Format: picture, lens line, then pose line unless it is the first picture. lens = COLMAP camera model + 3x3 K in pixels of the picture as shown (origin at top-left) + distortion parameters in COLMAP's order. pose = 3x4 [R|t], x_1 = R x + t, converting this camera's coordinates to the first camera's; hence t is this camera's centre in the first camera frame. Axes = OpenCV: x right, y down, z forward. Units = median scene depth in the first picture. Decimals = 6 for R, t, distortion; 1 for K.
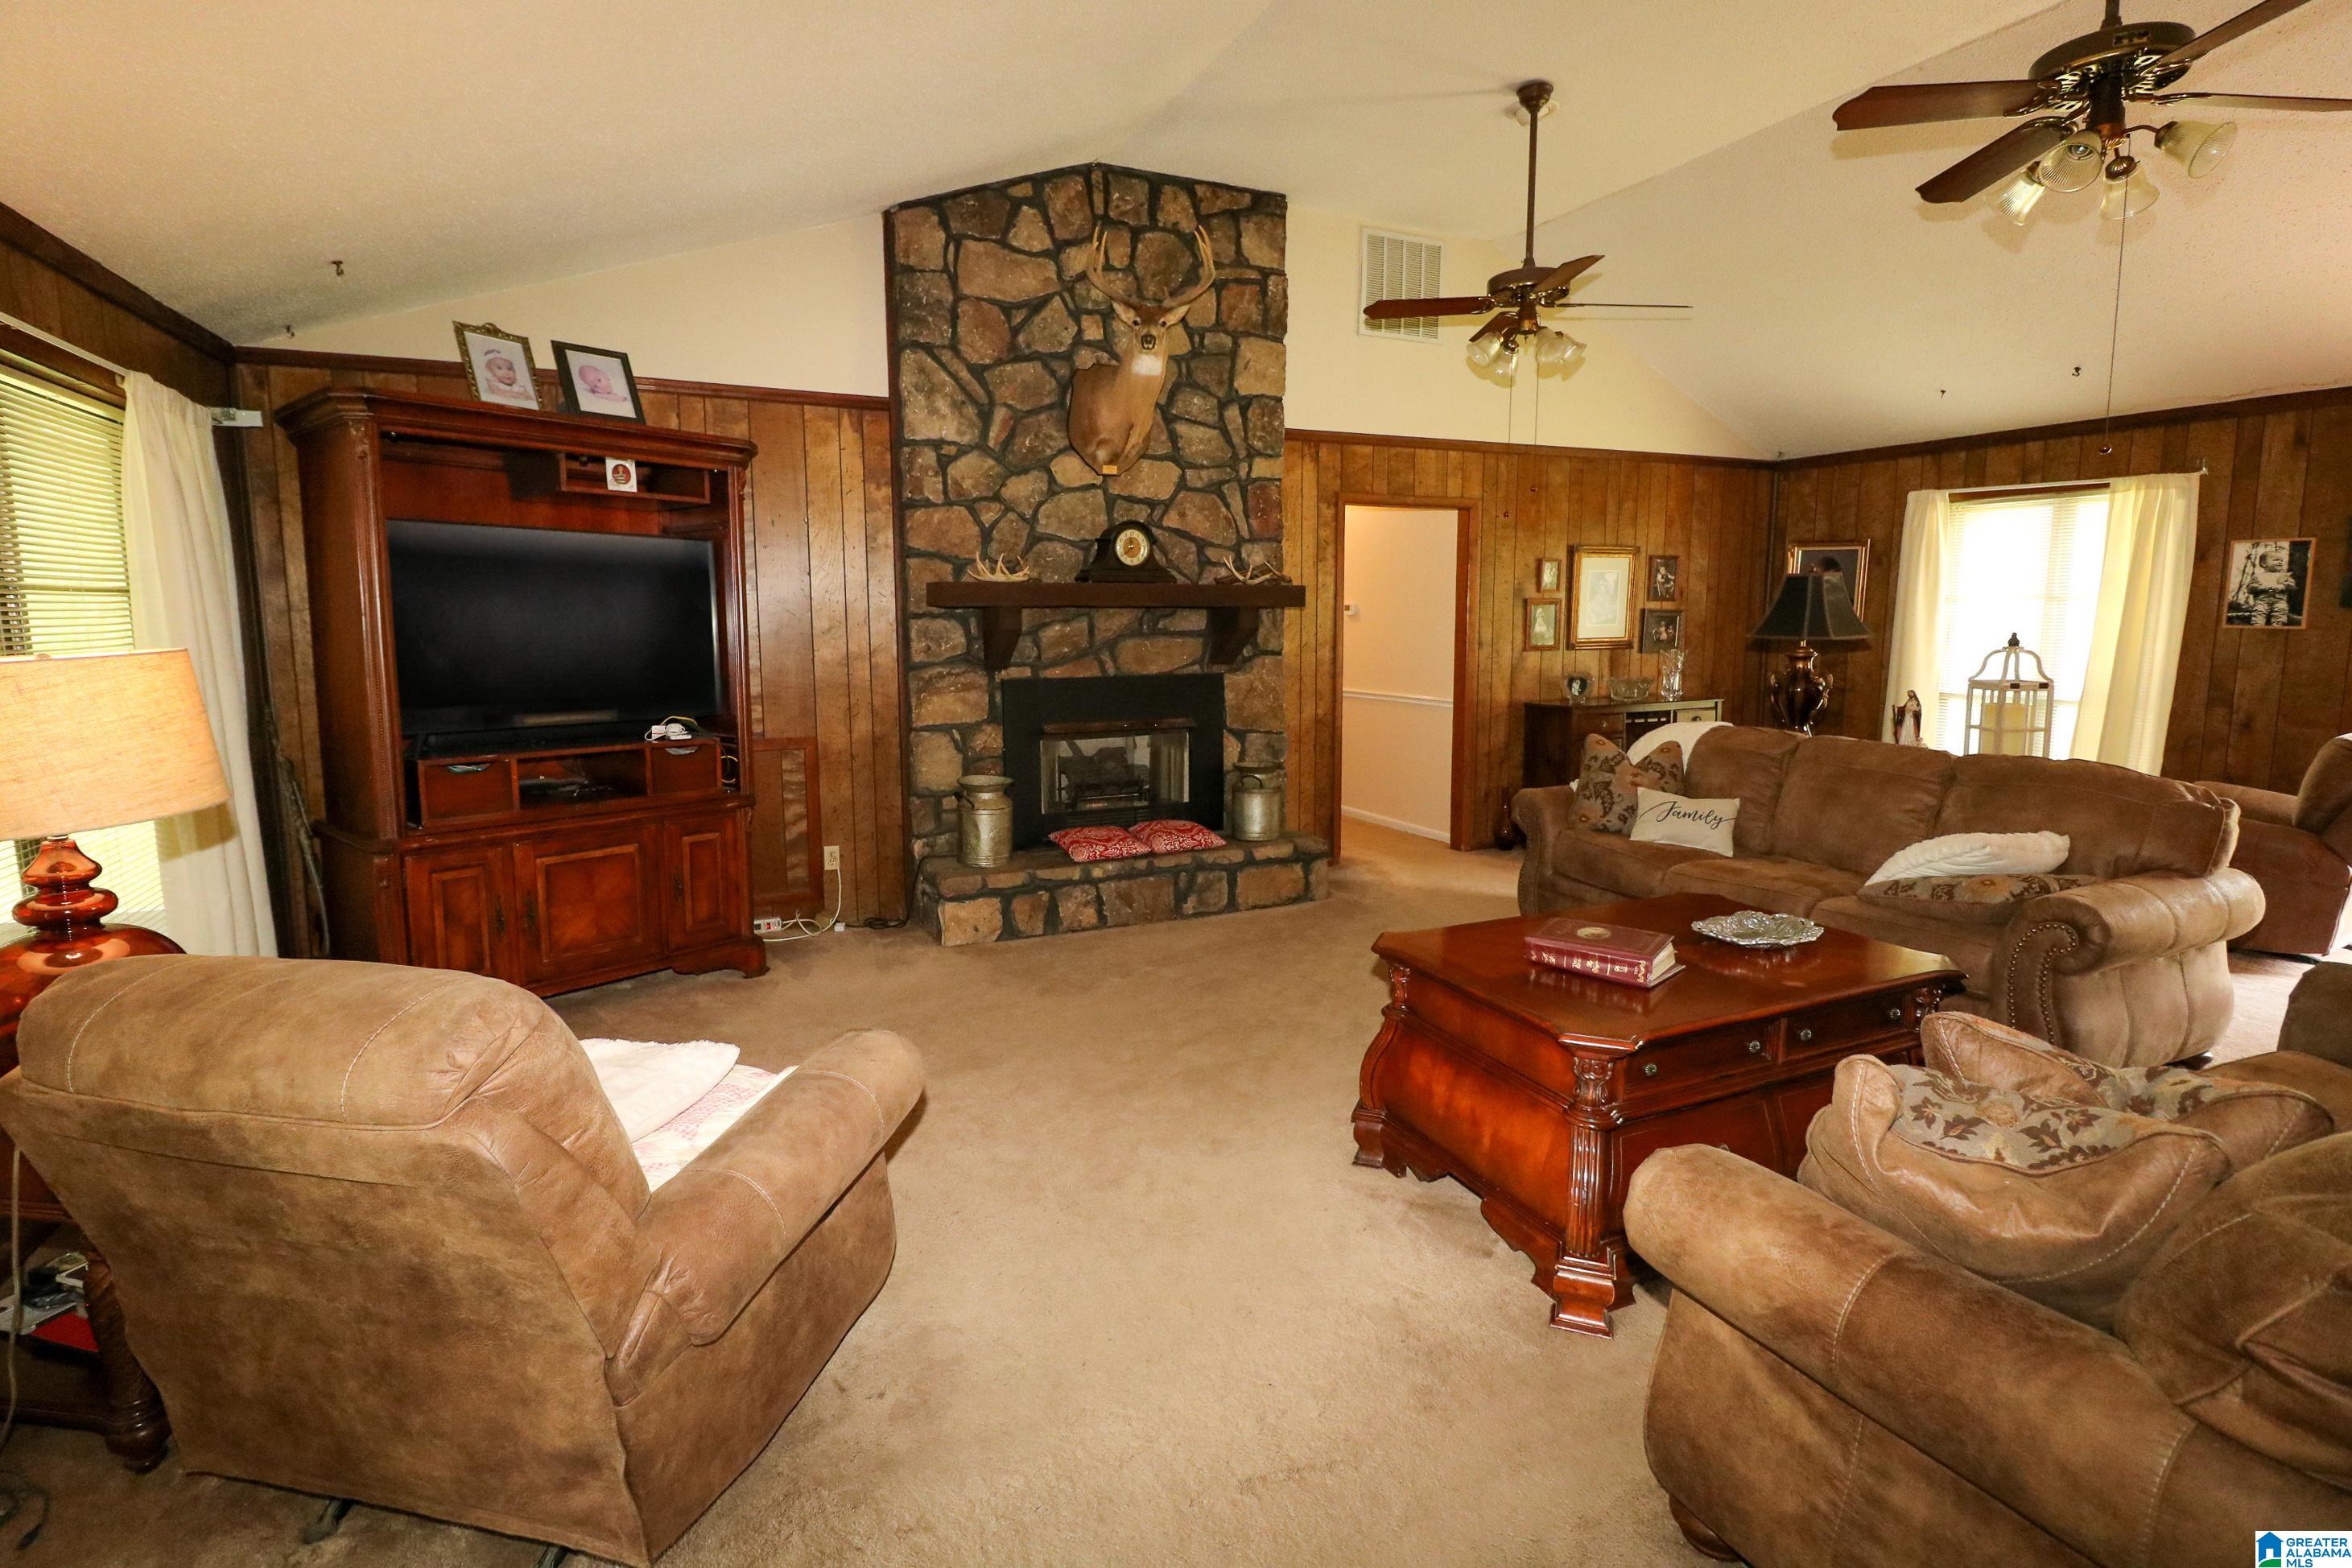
lens RADIAL K [[1128.7, 0, 1154.9], [0, 1128.7, 766.8], [0, 0, 1]] dist [-0.001925, -0.009978]
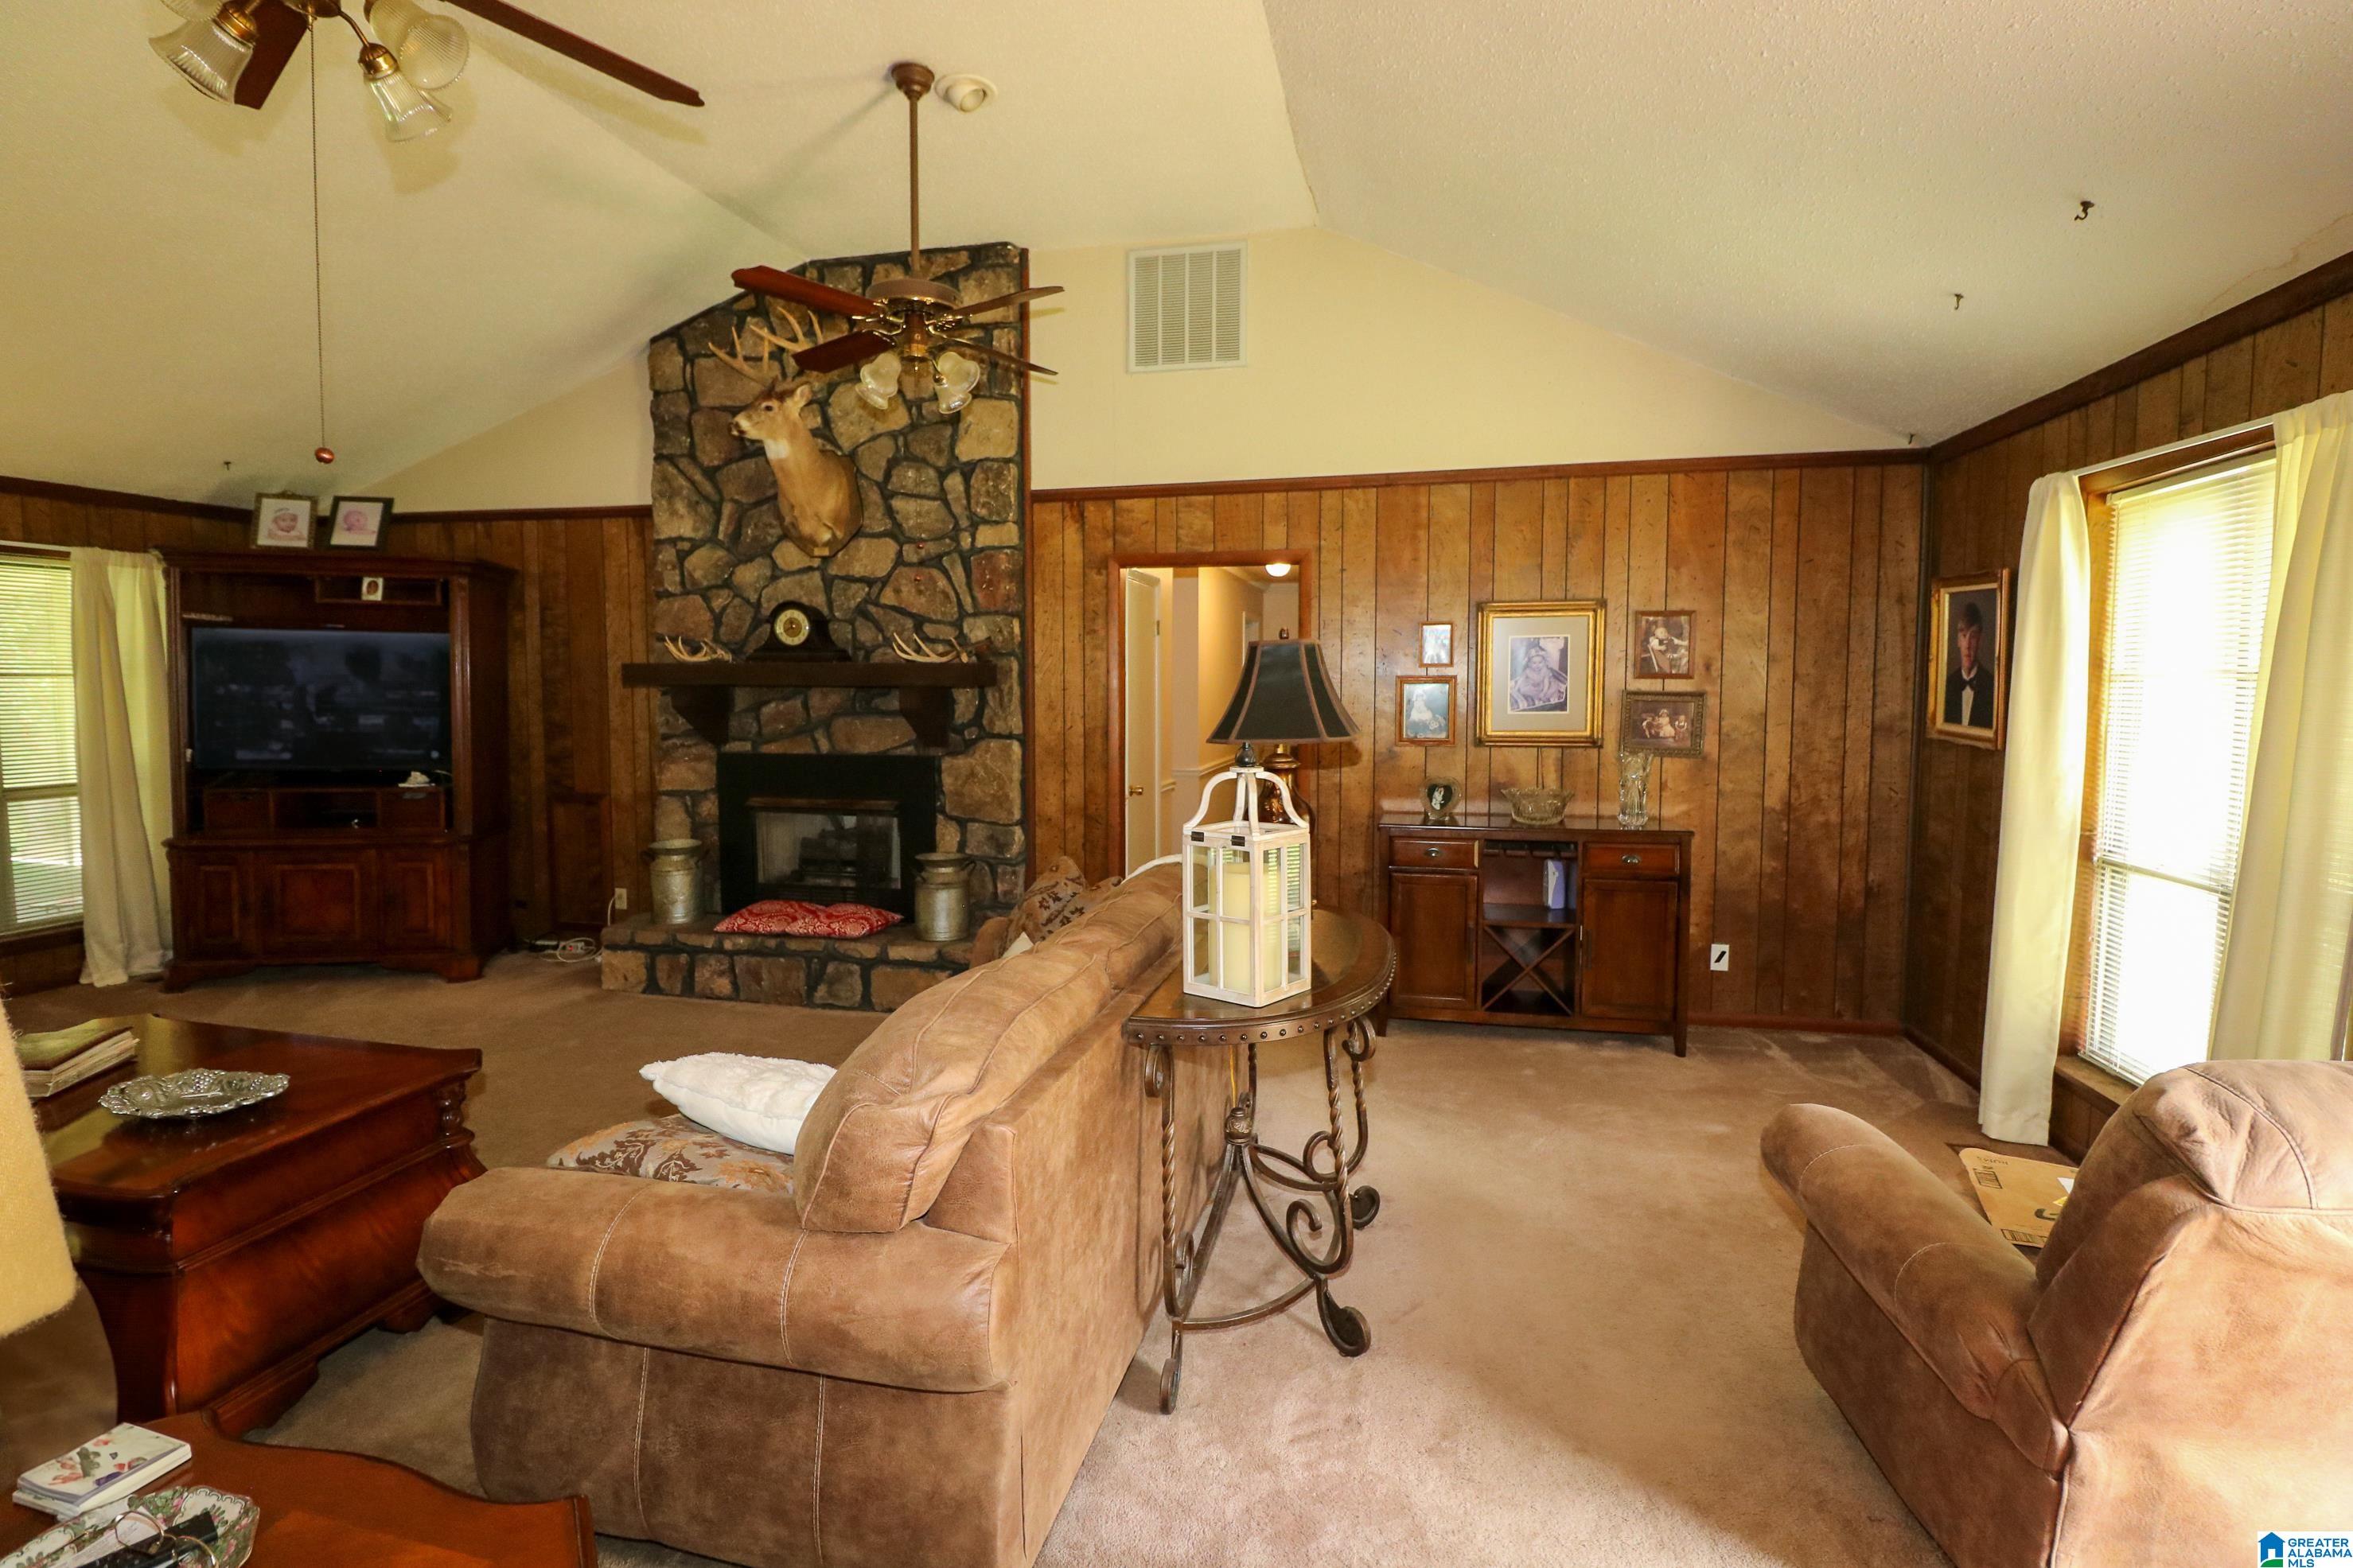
lens RADIAL K [[1129.0, 0, 1169.1], [0, 1129.0, 764.4], [0, 0, 1]] dist [-0.001925, -0.009978]
pose [[0.788651, 0.048371, -0.612936, 0.835931], [-0.086626, 0.995698, -0.032881, -0.065867], [0.608709, 0.079028, 0.789448, 0.402021]]
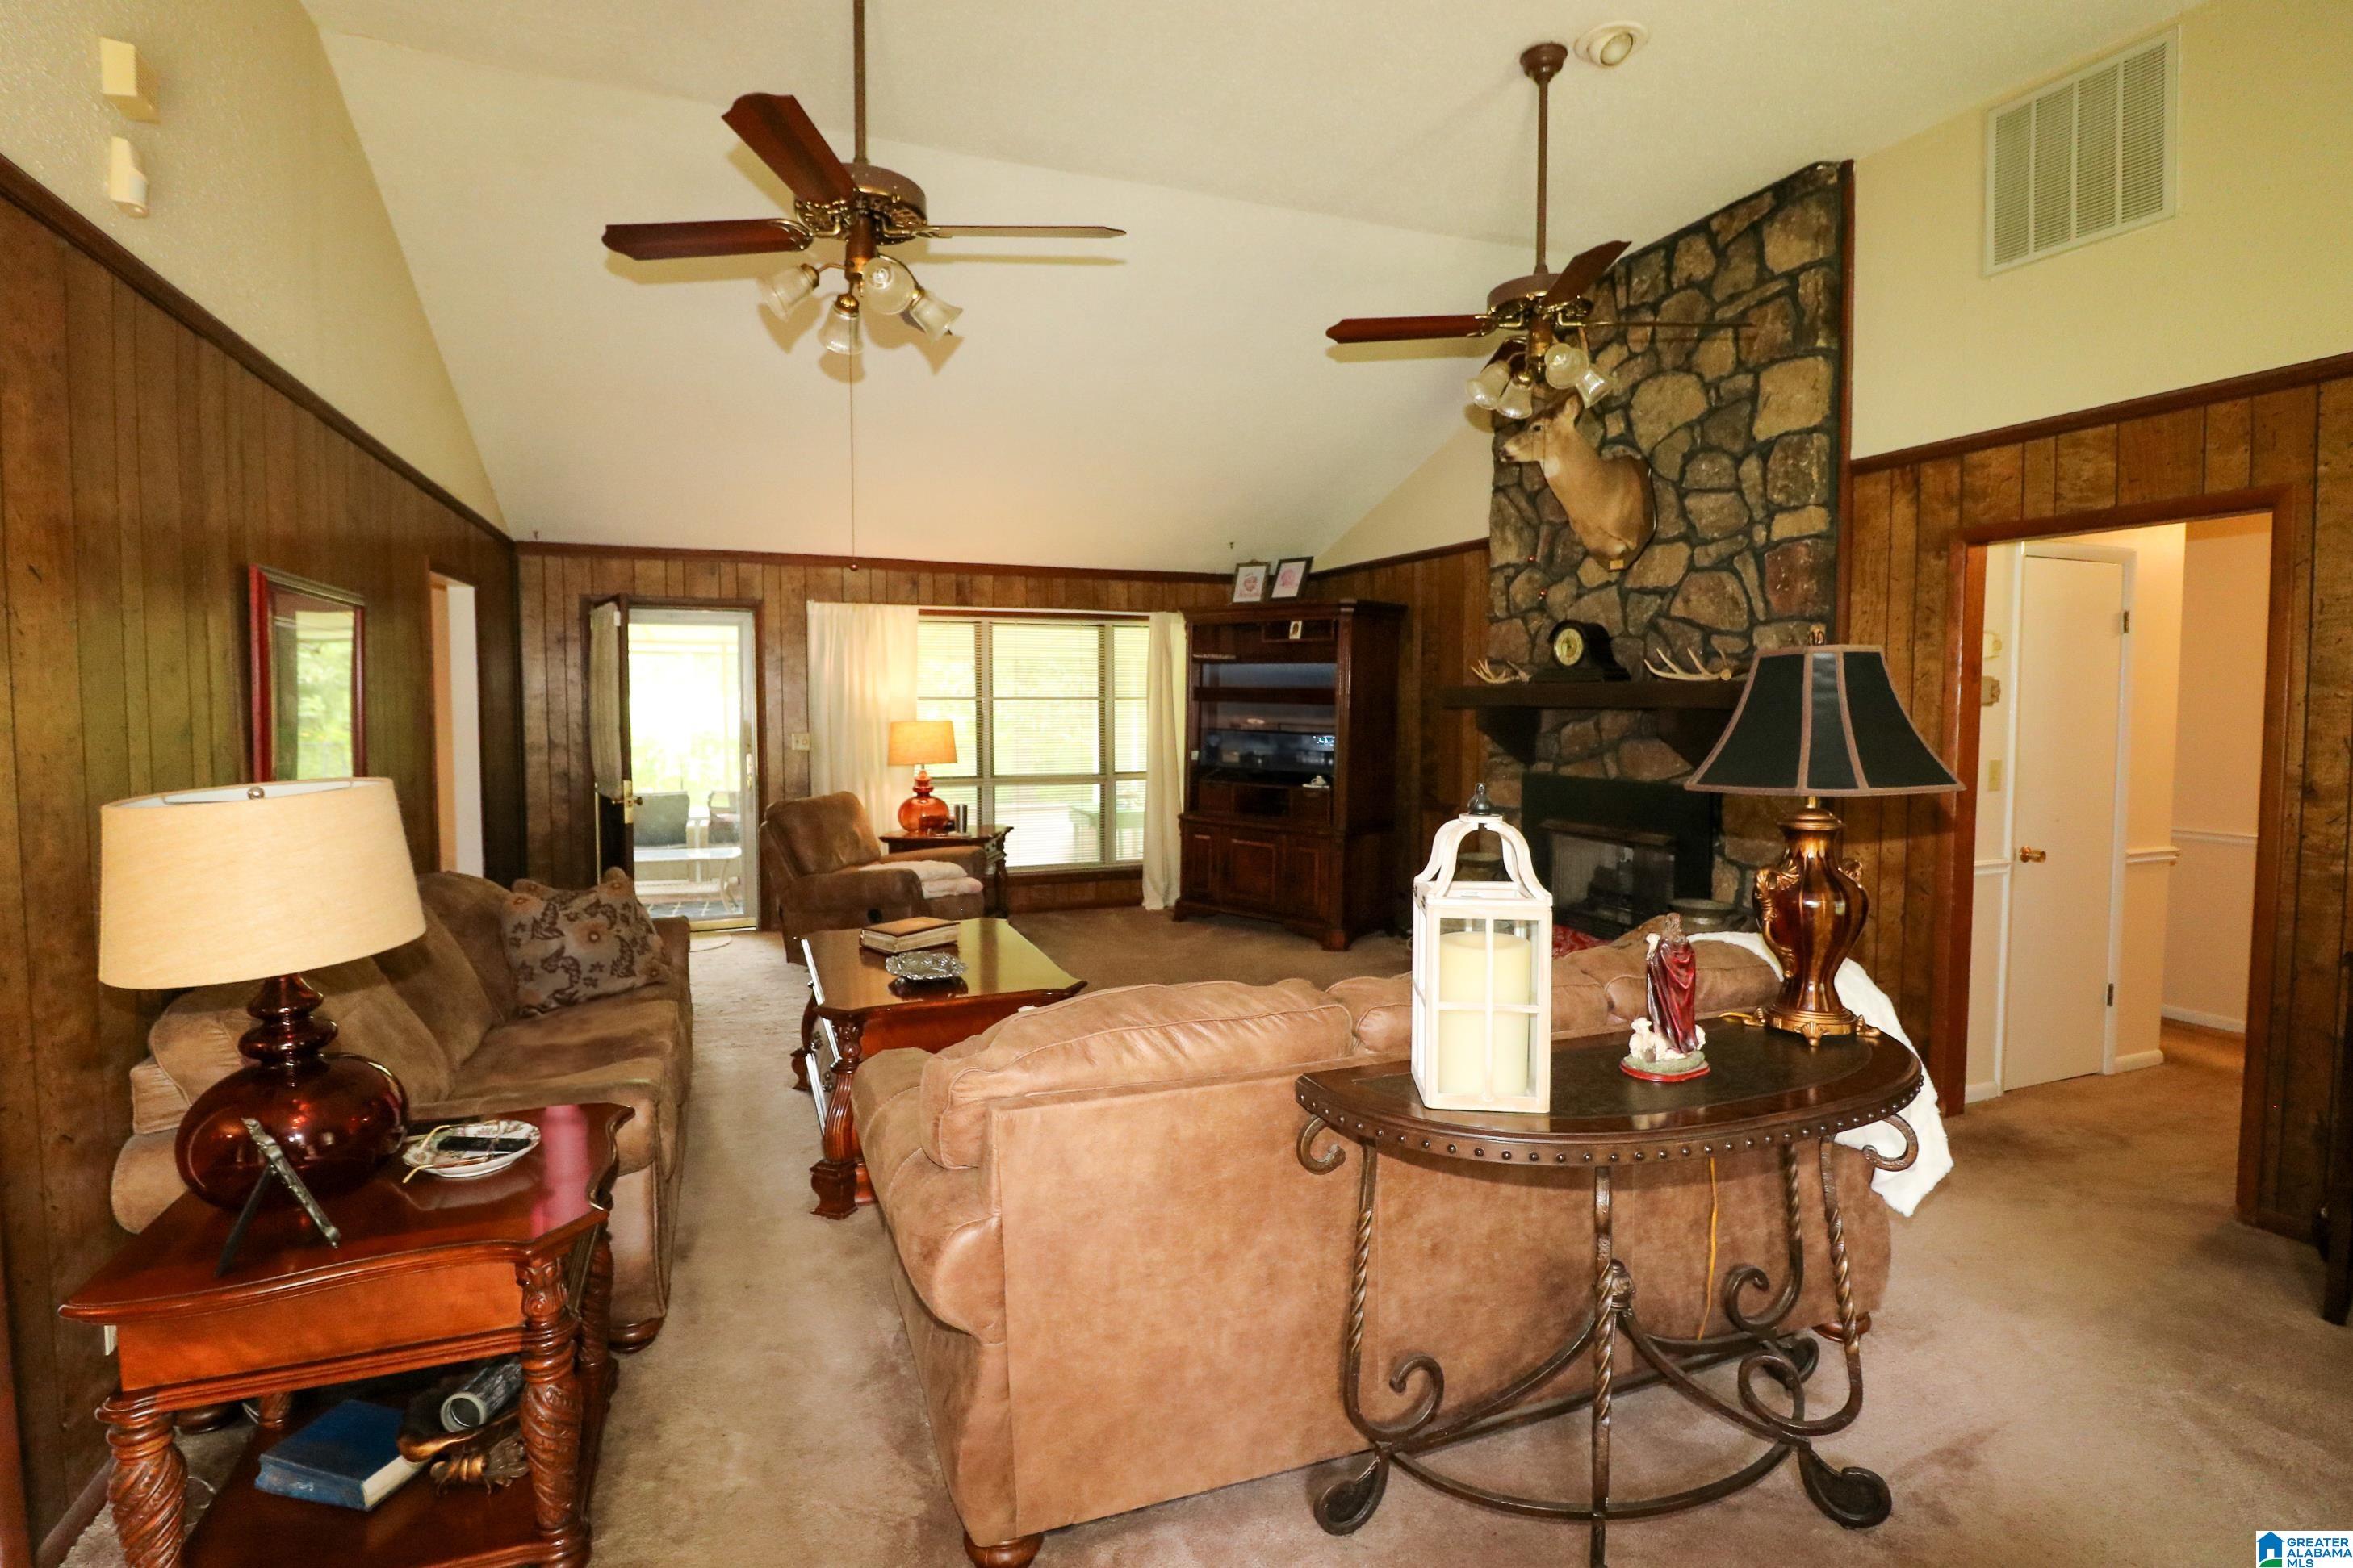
lens RADIAL K [[1129.0, 0, 1145.5], [0, 1129.0, 760.5], [0, 0, 1]] dist [-0.001925, -0.009978]
pose [[-0.072778, 0.055760, -0.995788, 0.948599], [-0.131283, 0.989213, 0.064987, -0.108035], [0.988670, 0.135460, -0.064672, 0.686324]]
